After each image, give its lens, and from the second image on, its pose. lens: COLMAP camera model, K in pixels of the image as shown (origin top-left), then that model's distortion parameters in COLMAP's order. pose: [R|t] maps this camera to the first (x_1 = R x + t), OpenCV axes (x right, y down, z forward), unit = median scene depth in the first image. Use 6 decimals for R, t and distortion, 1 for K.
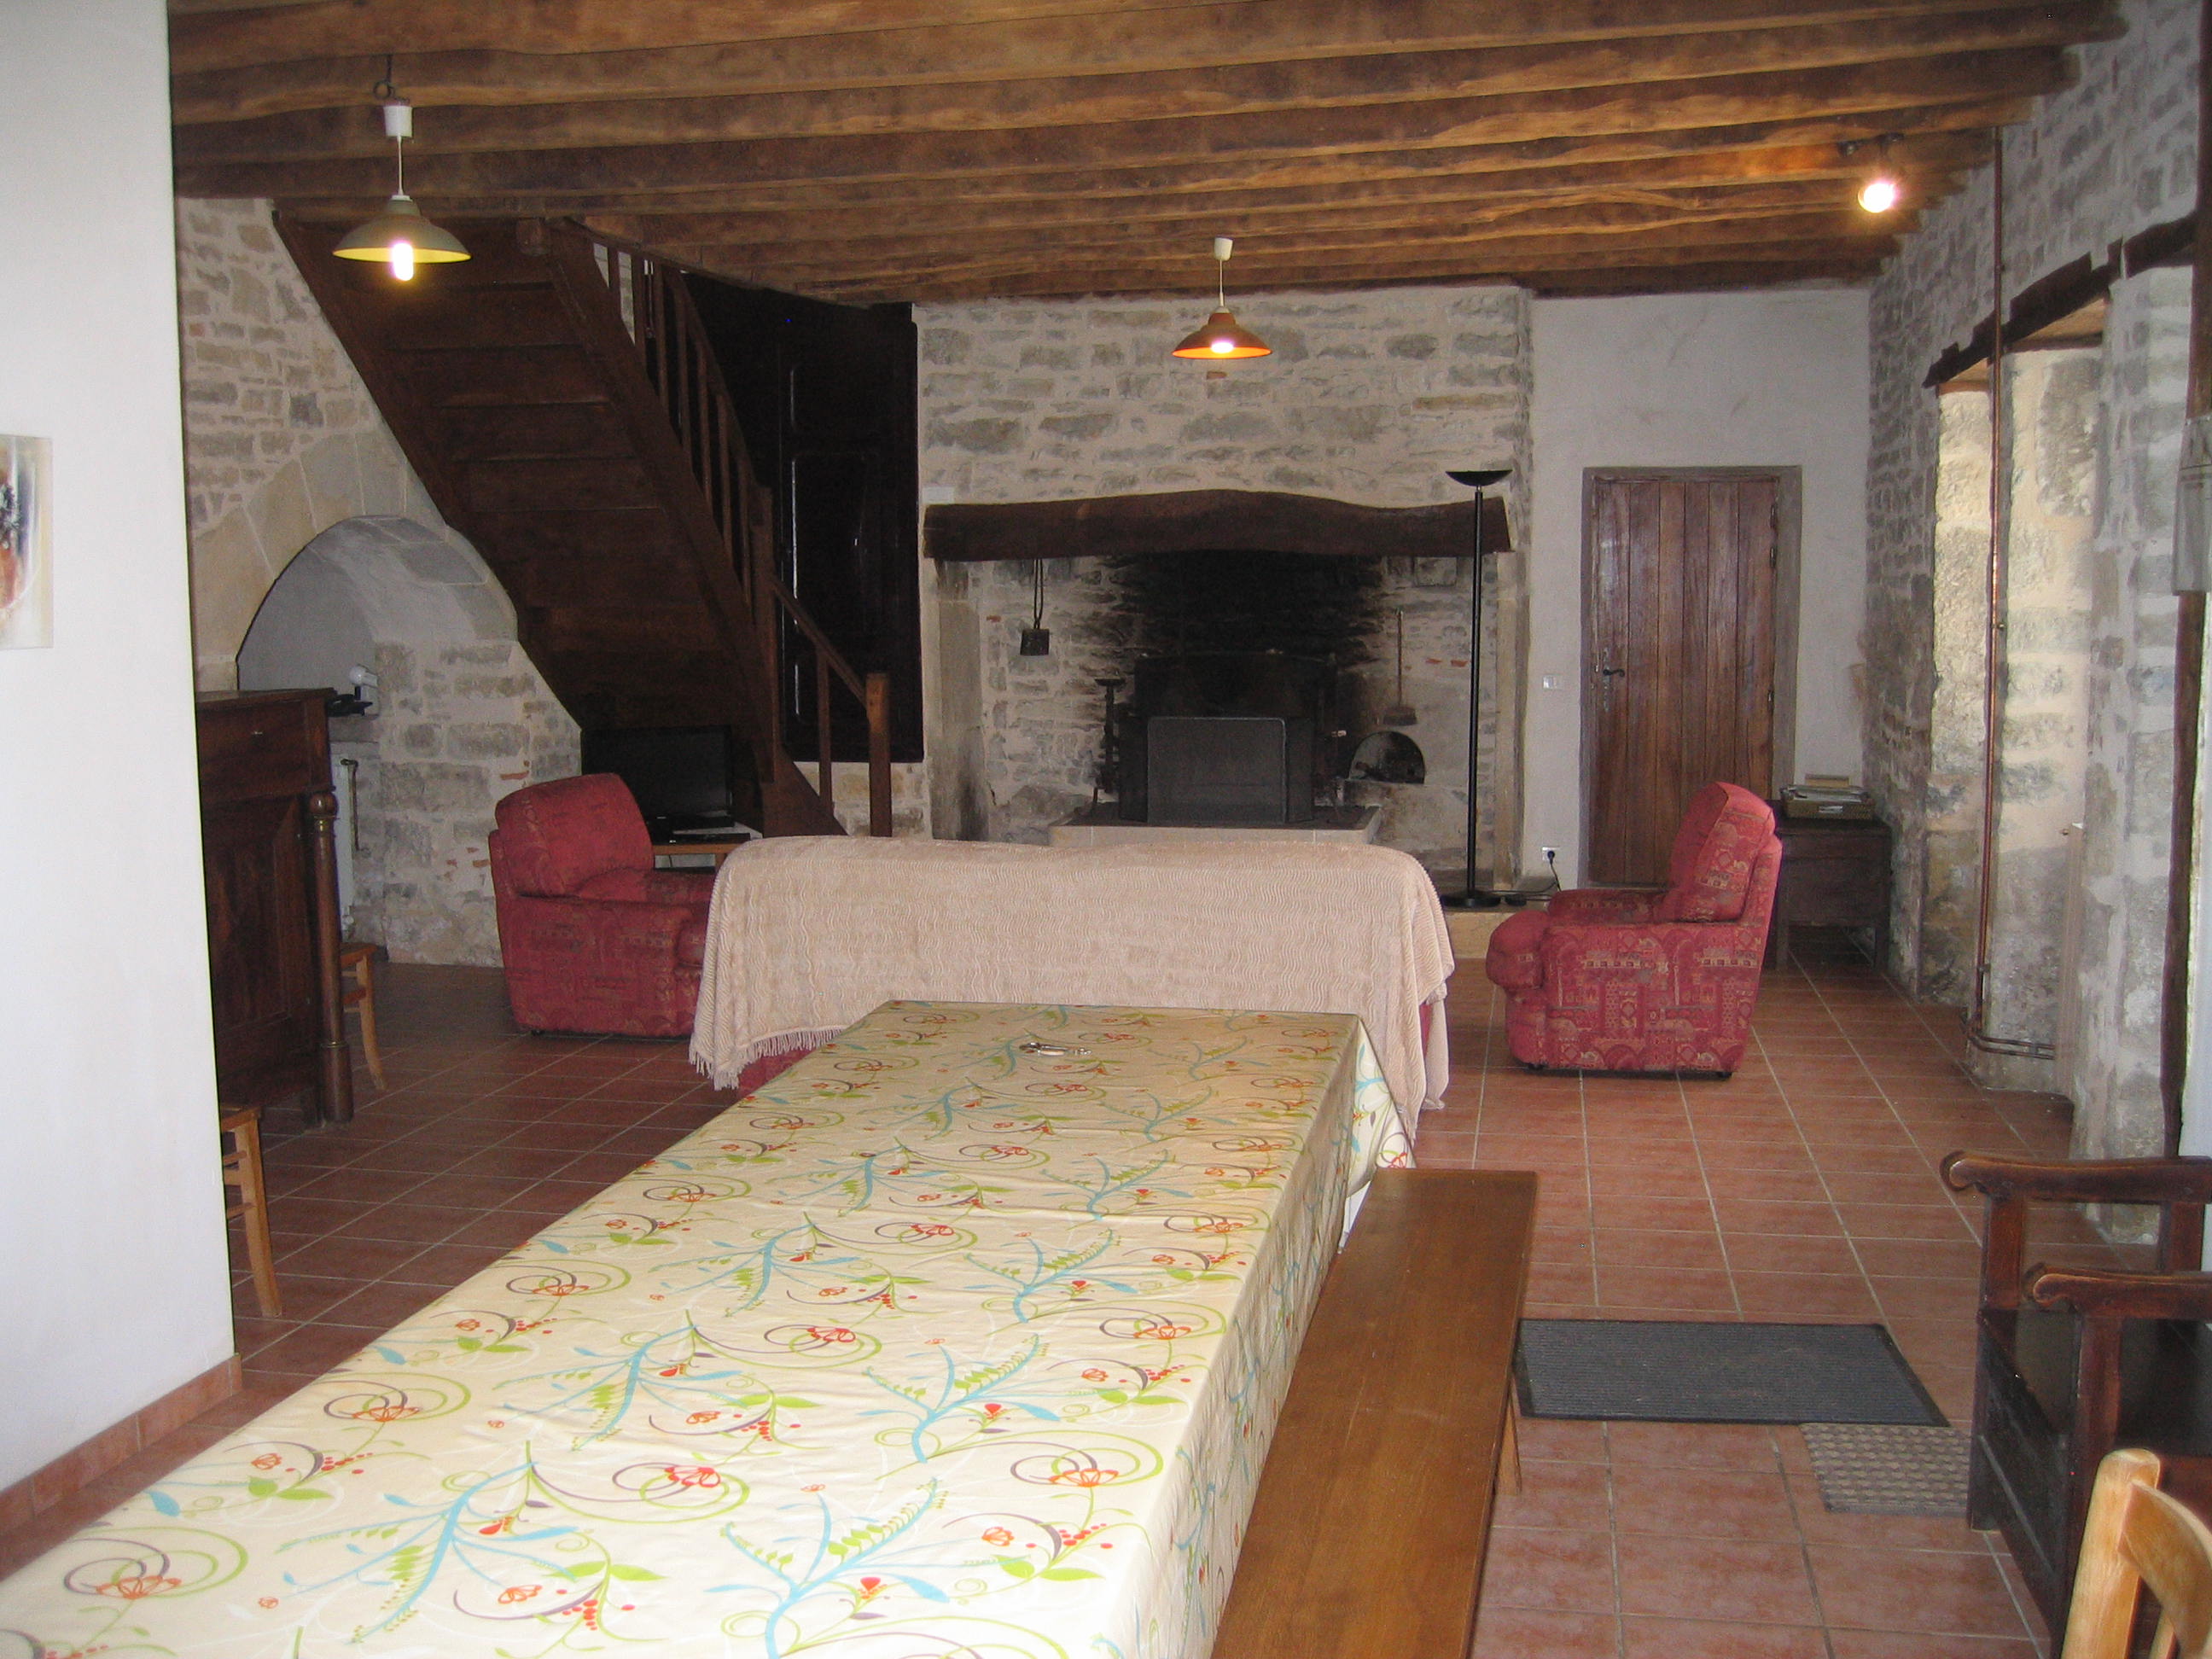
lens RADIAL K [[2284.1, 0, 1065.7], [0, 2284.1, 842.3], [0, 0, 1]] dist [-0.132856, 0.121222]
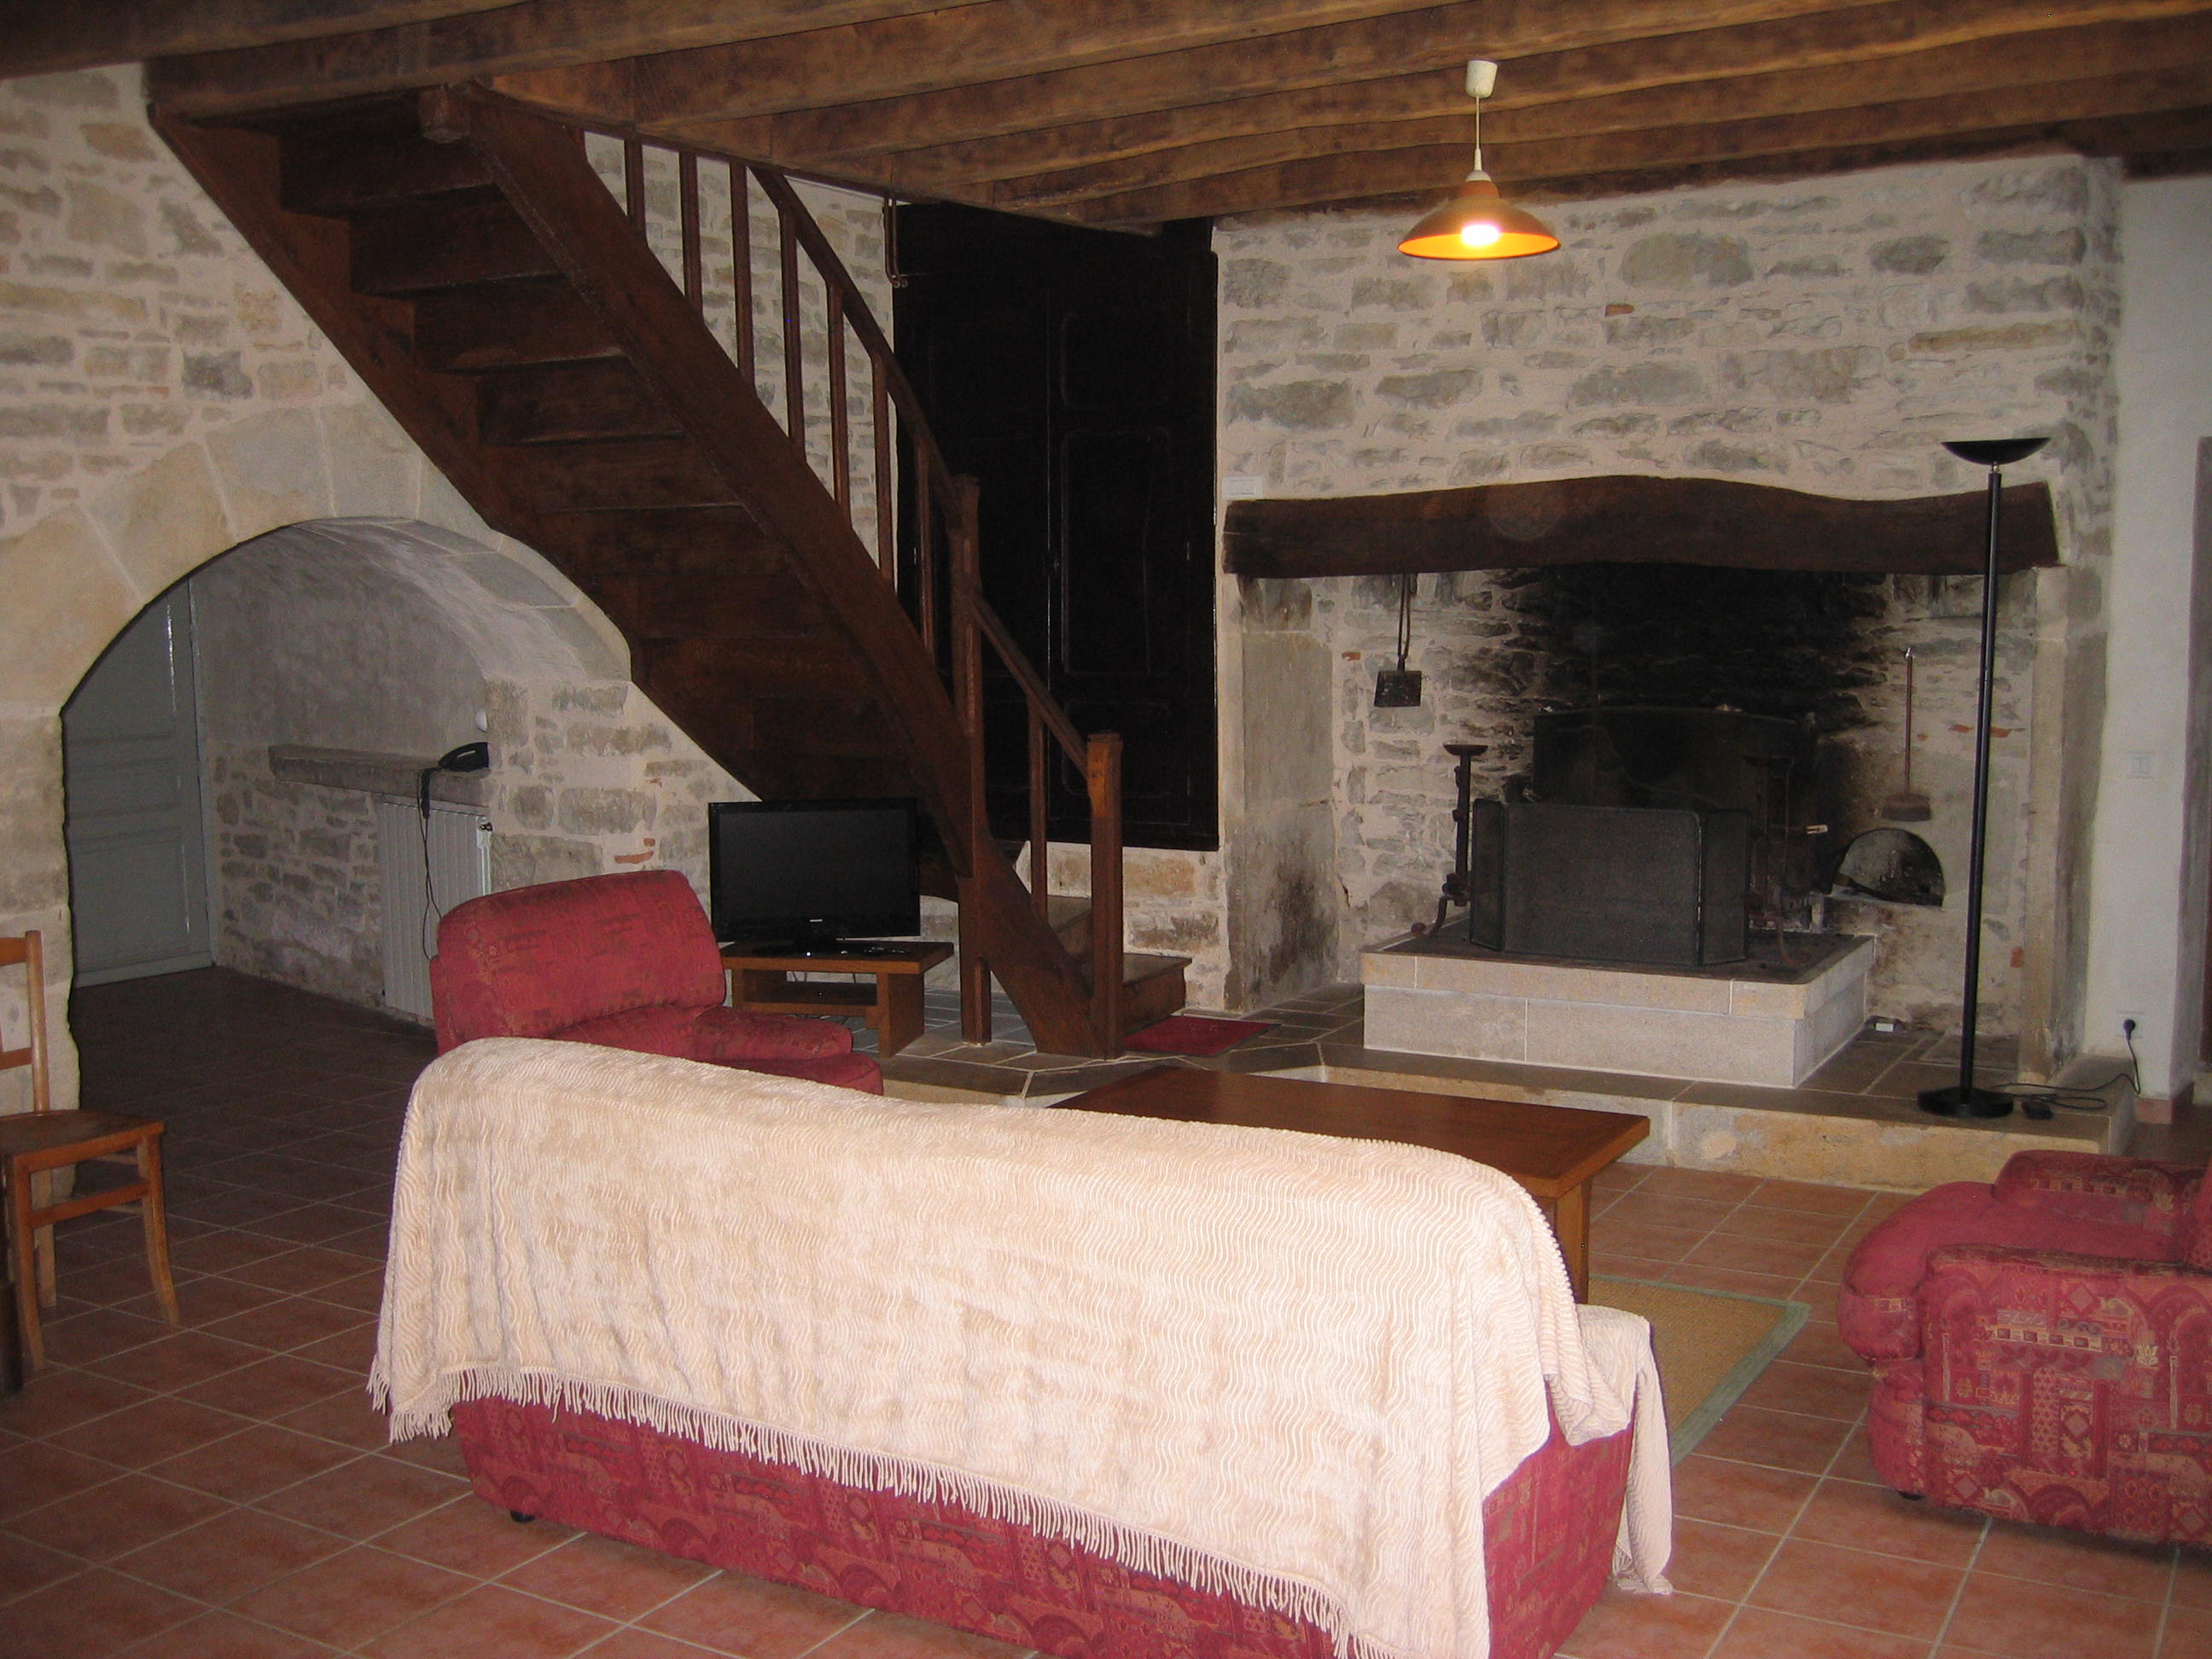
lens RADIAL K [[2284.1, 0, 1065.7], [0, 2284.1, 842.3], [0, 0, 1]] dist [-0.132856, 0.121222]
pose [[0.948447, 0.036292, -0.314851, 0.128616], [-0.037983, 0.999278, 0.000763, -0.038440], [0.314651, 0.011236, 0.949141, 0.301209]]
